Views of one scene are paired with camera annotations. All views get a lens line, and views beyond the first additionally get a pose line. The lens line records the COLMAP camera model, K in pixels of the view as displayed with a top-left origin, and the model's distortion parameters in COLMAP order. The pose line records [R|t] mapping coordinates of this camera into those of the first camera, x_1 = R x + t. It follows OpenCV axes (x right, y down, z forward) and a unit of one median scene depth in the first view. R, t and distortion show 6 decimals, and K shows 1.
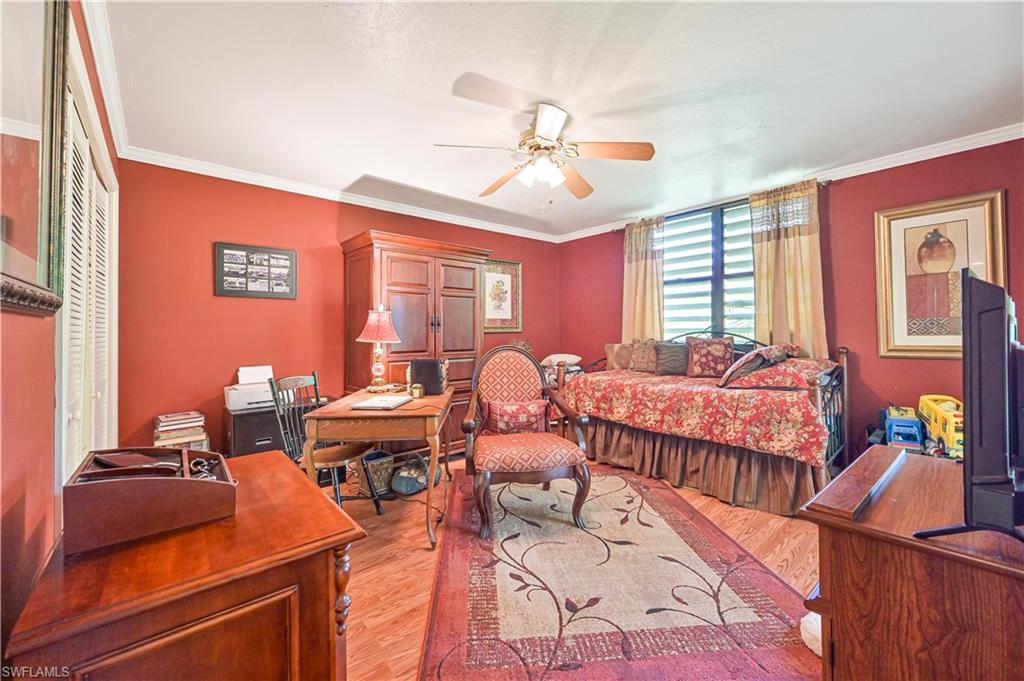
lens RADIAL K [[407.0, 0, 512.0], [0, 407.0, 332.5], [0, 0, 1]] dist [-0.000013, 0.000255]
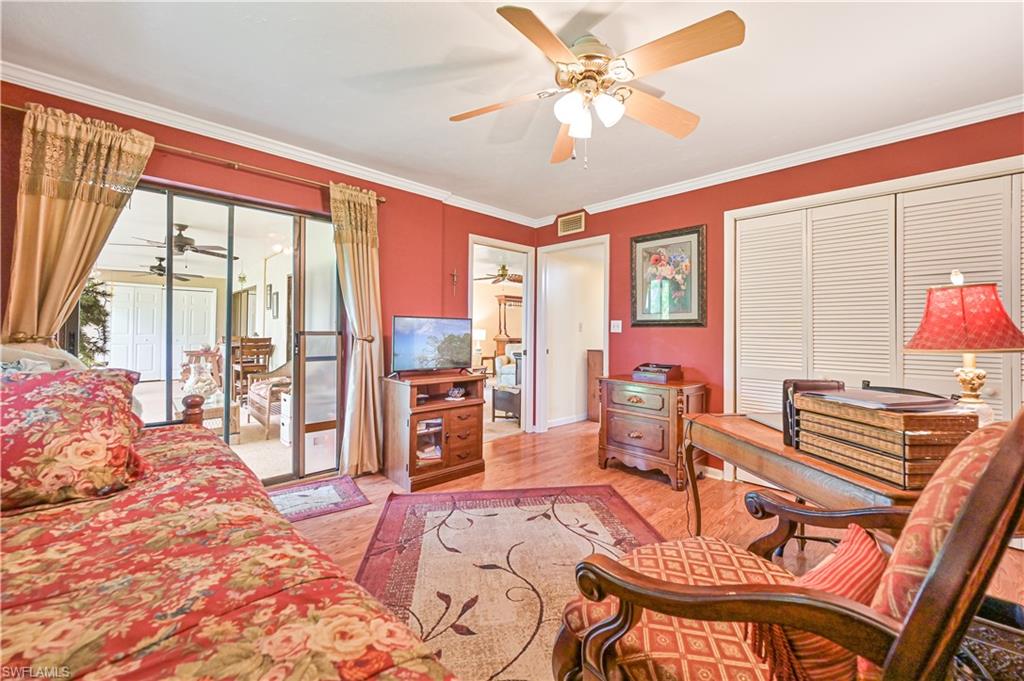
lens RADIAL K [[407.0, 0, 513.1], [0, 407.0, 330.3], [0, 0, 1]] dist [-0.000013, 0.000255]
pose [[-0.998164, -0.002750, -0.060514, 0.329533], [-0.002612, 0.999994, -0.002369, 0.002078], [0.060520, -0.002206, -0.998165, 2.266150]]
